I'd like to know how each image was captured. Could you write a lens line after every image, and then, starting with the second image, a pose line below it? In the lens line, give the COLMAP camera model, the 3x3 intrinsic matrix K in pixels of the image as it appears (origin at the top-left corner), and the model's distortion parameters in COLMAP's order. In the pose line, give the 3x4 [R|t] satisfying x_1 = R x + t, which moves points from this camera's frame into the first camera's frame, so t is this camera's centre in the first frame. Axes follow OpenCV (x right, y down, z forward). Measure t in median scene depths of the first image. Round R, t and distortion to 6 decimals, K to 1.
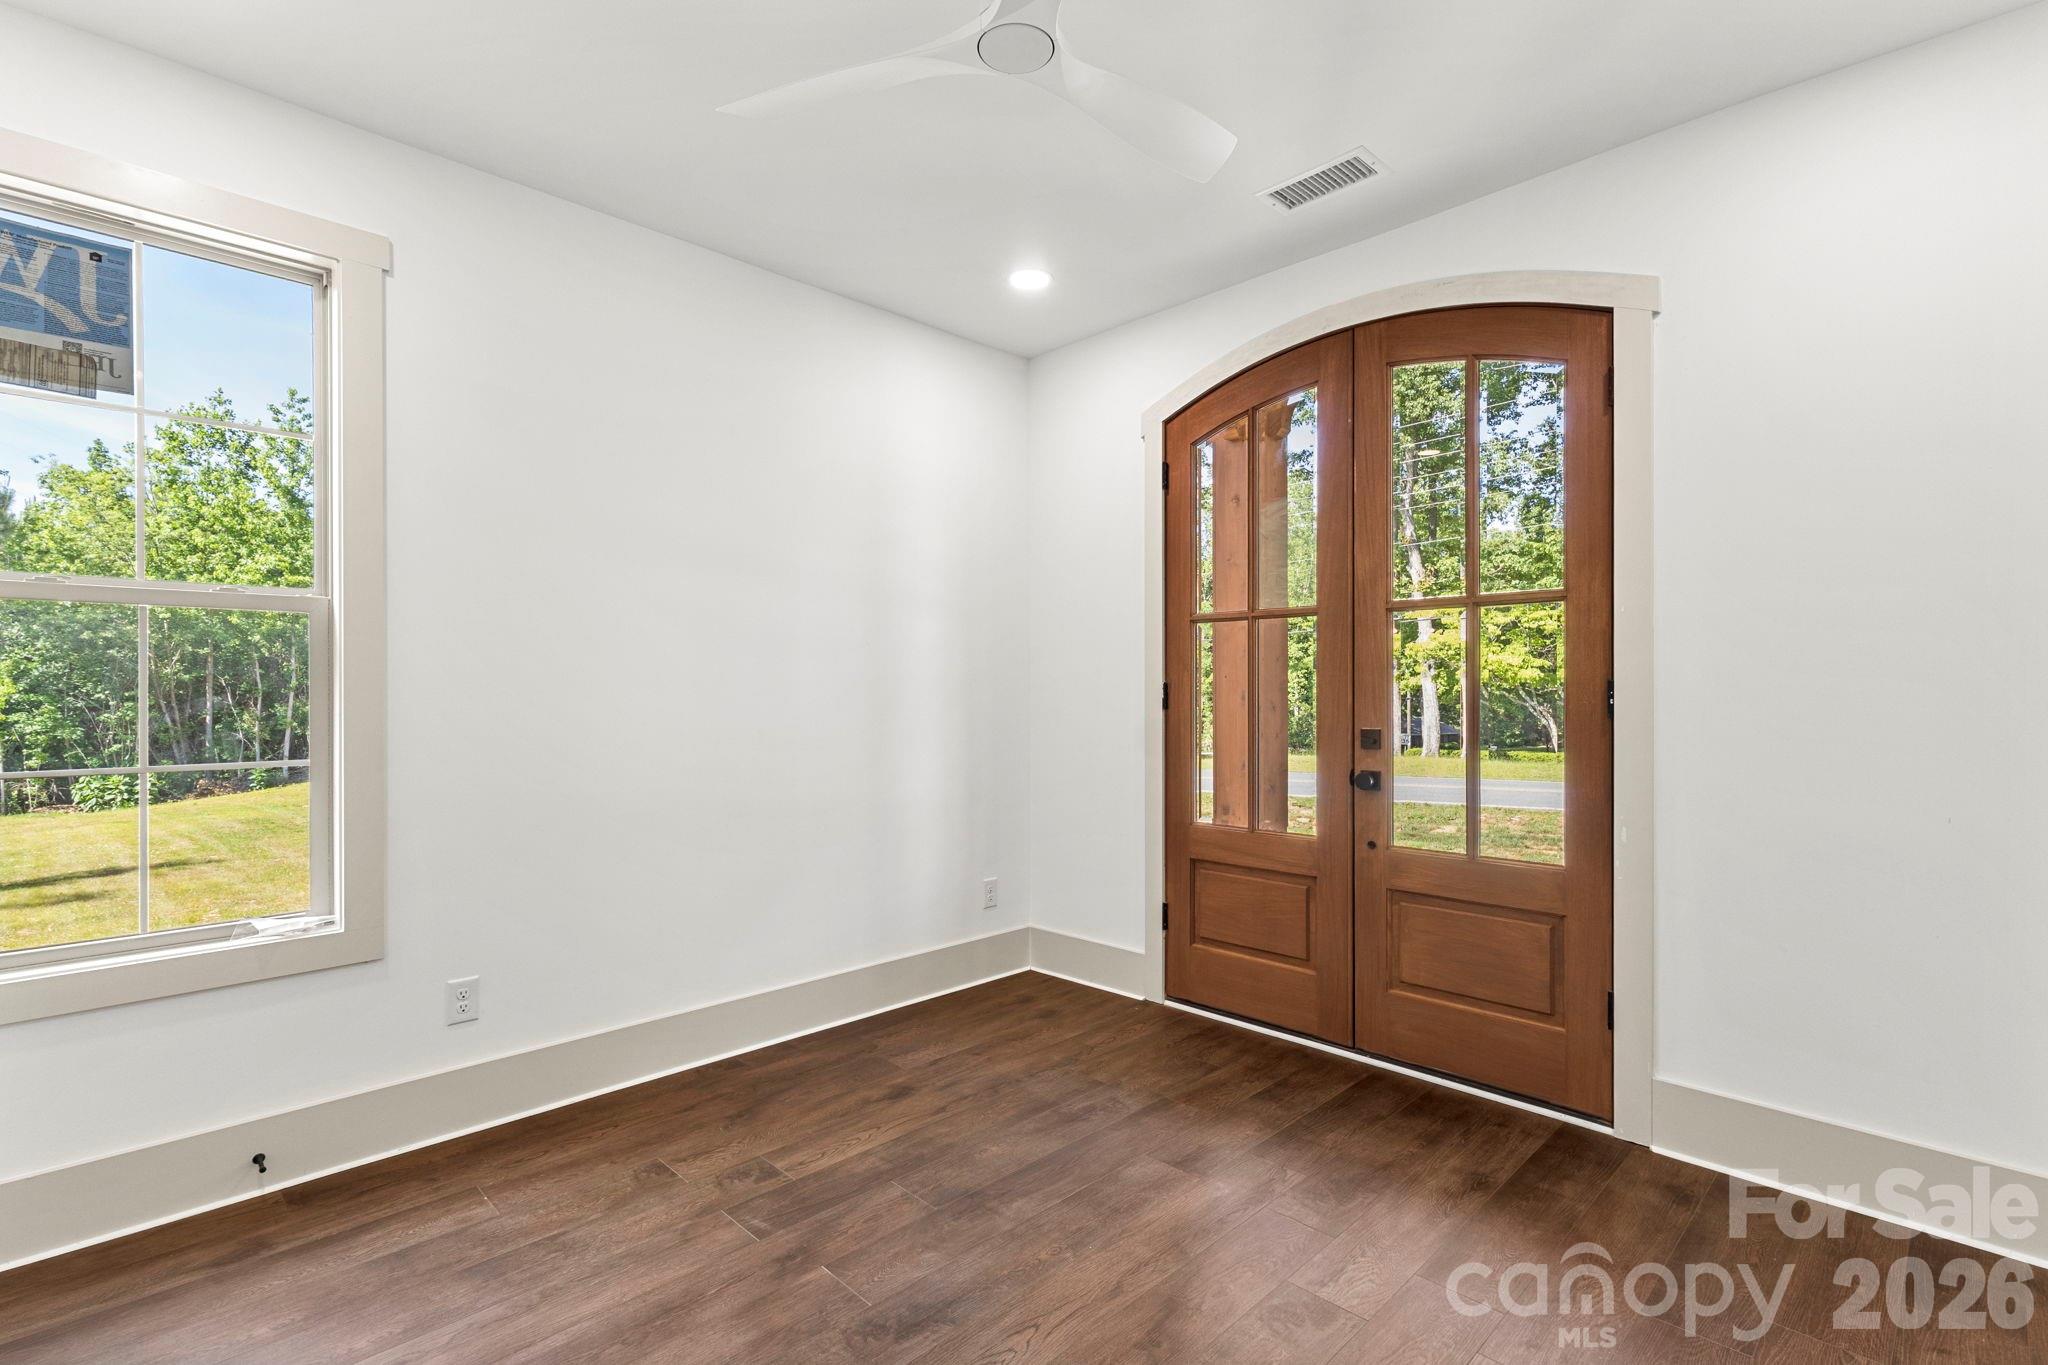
lens RADIAL K [[997.5, 0, 1031.0], [0, 997.5, 694.1], [0, 0, 1]] dist [-0.000548, -0.000453]
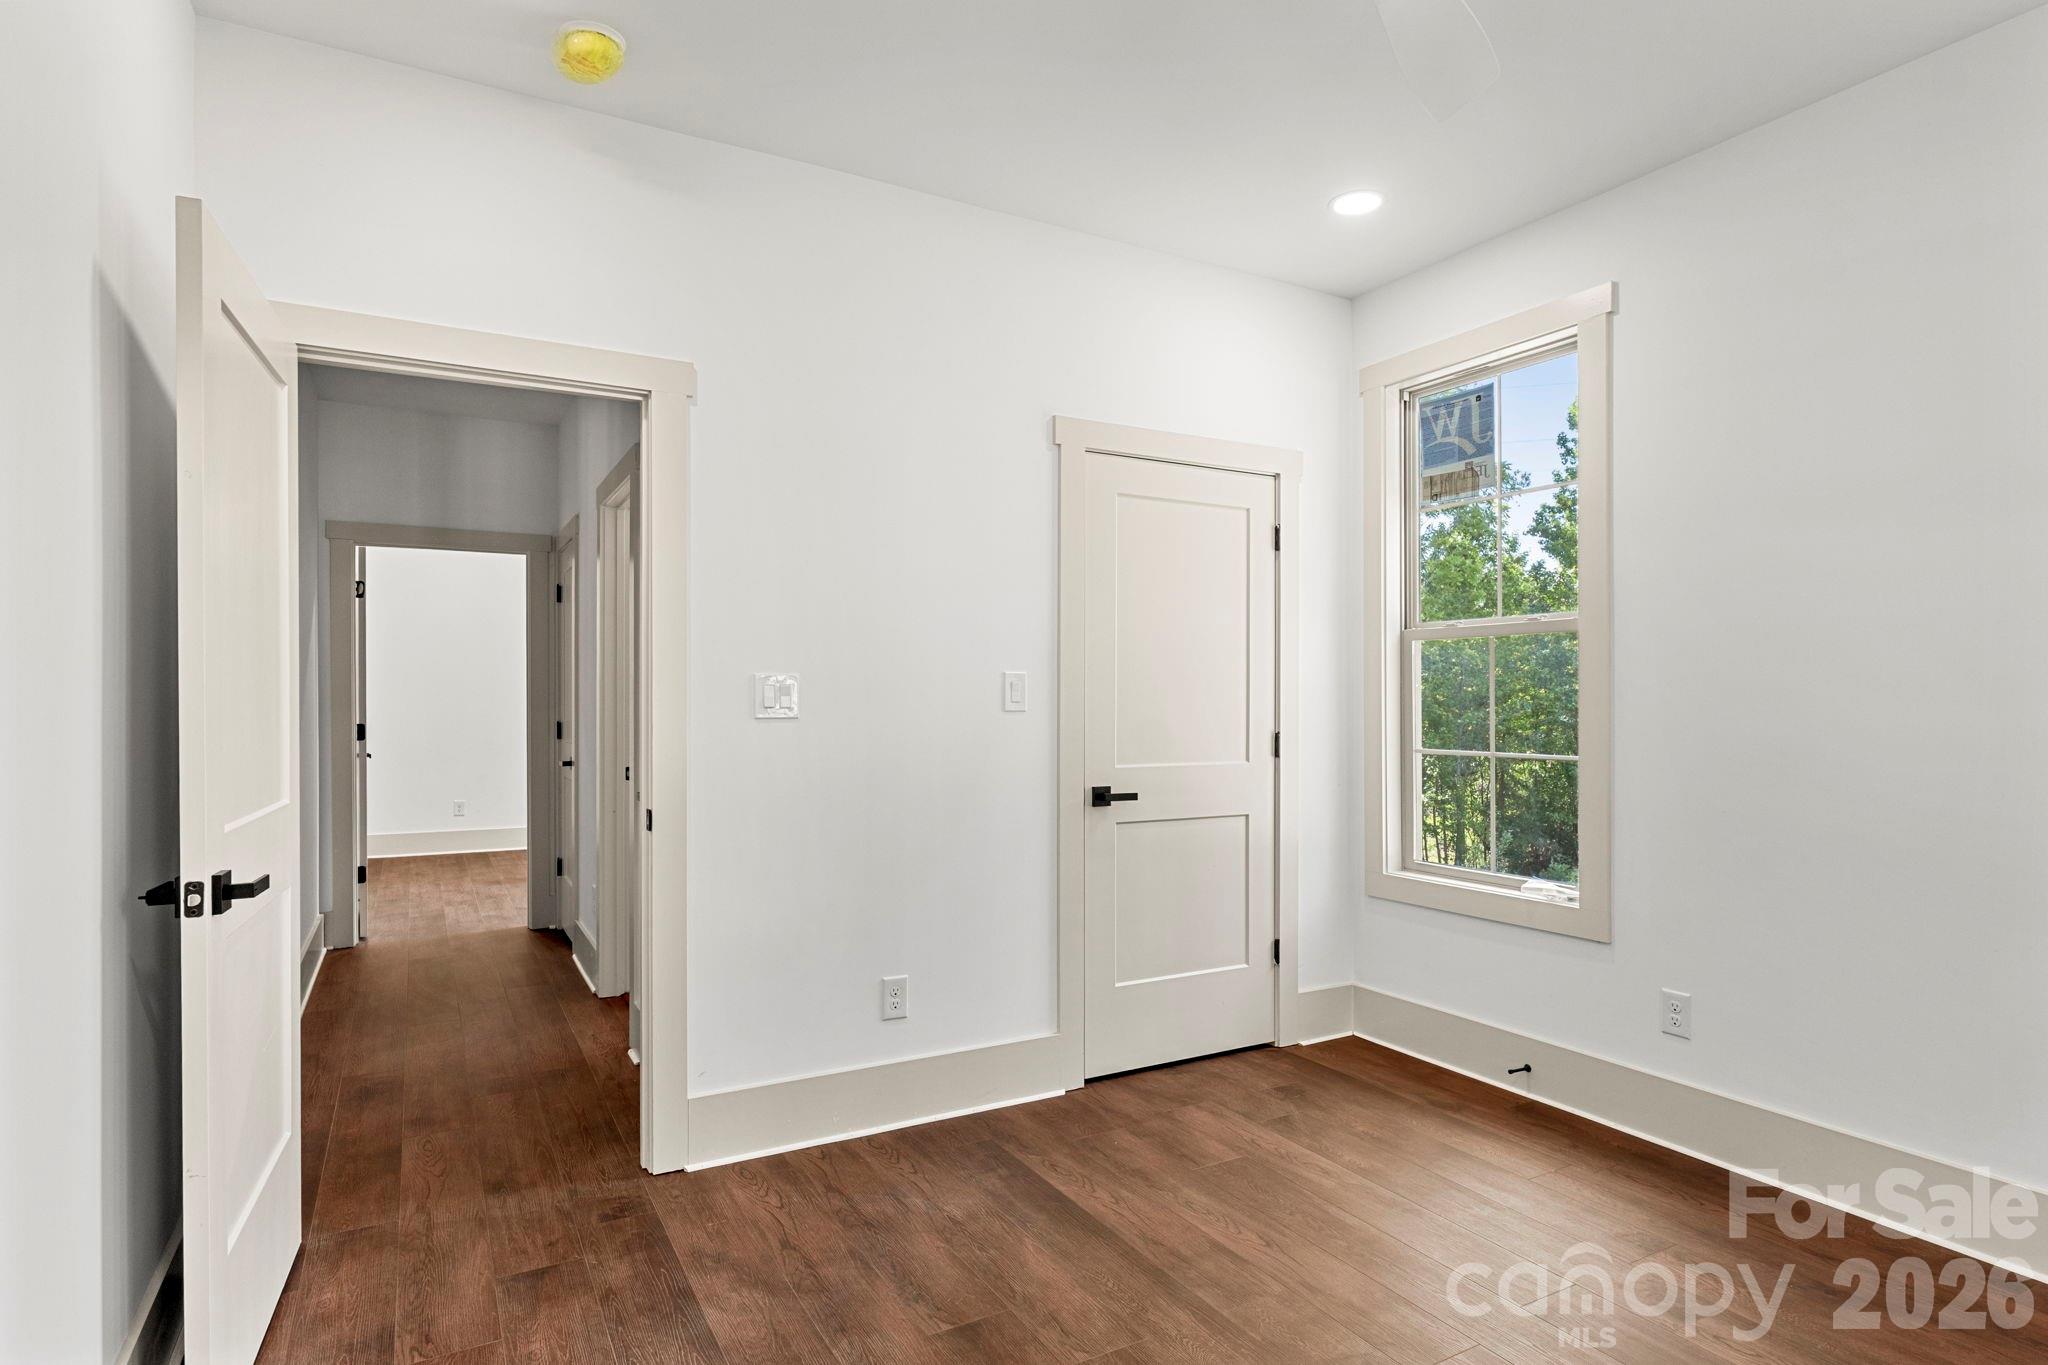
lens RADIAL K [[1105.3, 0, 1017.1], [0, 1105.3, 695.1], [0, 0, 1]] dist [0.005750, 0.000564]
pose [[-0.303652, 0.001650, -0.952781, 0.806977], [-0.006633, 0.999971, 0.003845, -0.008064], [0.952760, 0.007487, -0.303633, 0.856486]]
